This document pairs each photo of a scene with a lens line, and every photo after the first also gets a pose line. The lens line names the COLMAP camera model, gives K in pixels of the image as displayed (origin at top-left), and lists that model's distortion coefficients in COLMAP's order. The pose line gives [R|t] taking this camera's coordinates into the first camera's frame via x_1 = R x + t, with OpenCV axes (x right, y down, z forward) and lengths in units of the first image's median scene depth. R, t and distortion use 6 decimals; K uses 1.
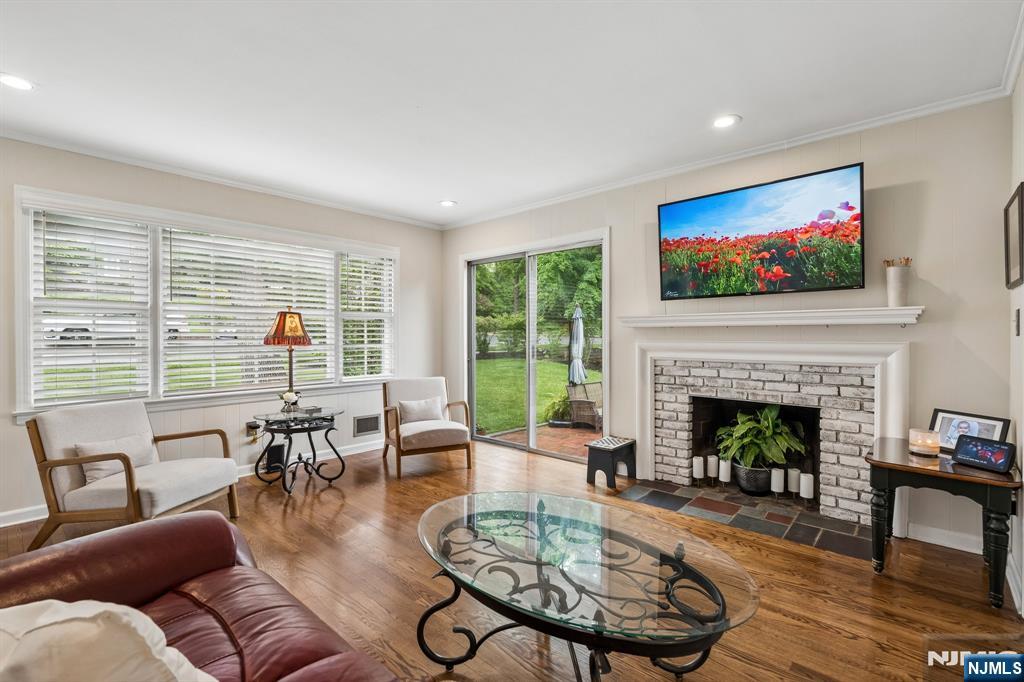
lens RADIAL K [[472.7, 0, 515.3], [0, 472.7, 339.9], [0, 0, 1]] dist [-0.002705, 0.000649]
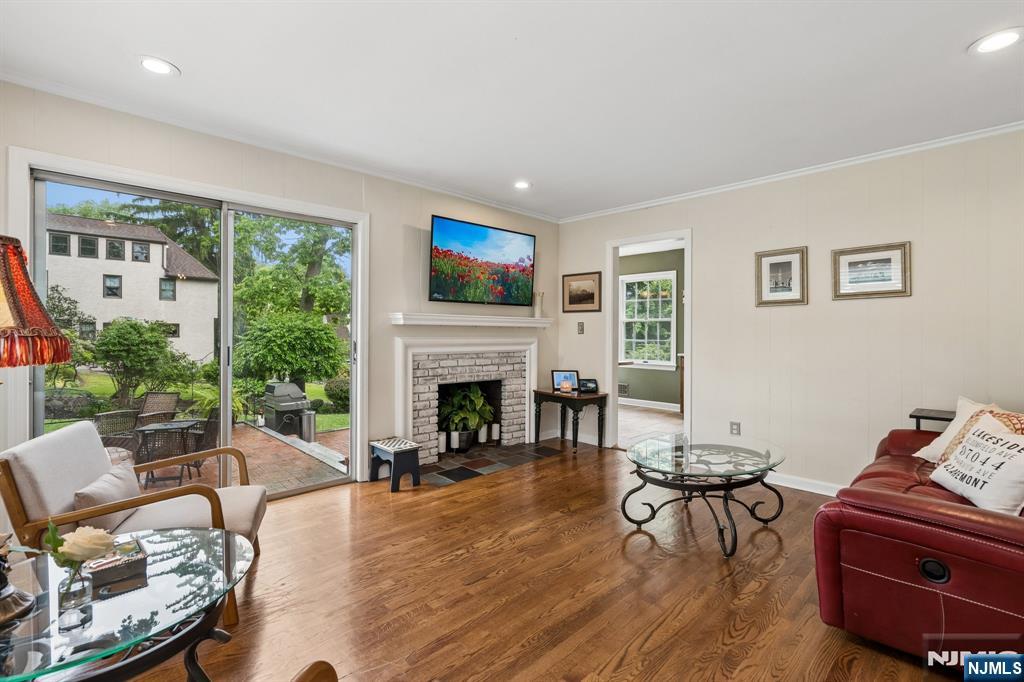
lens RADIAL K [[472.7, 0, 515.7], [0, 472.7, 333.2], [0, 0, 1]] dist [-0.002705, 0.000649]
pose [[0.044938, -0.000021, 0.998990, -0.836732], [0.001884, 0.999998, -0.000063, -0.008194], [-0.998988, 0.001885, 0.044938, 0.801023]]
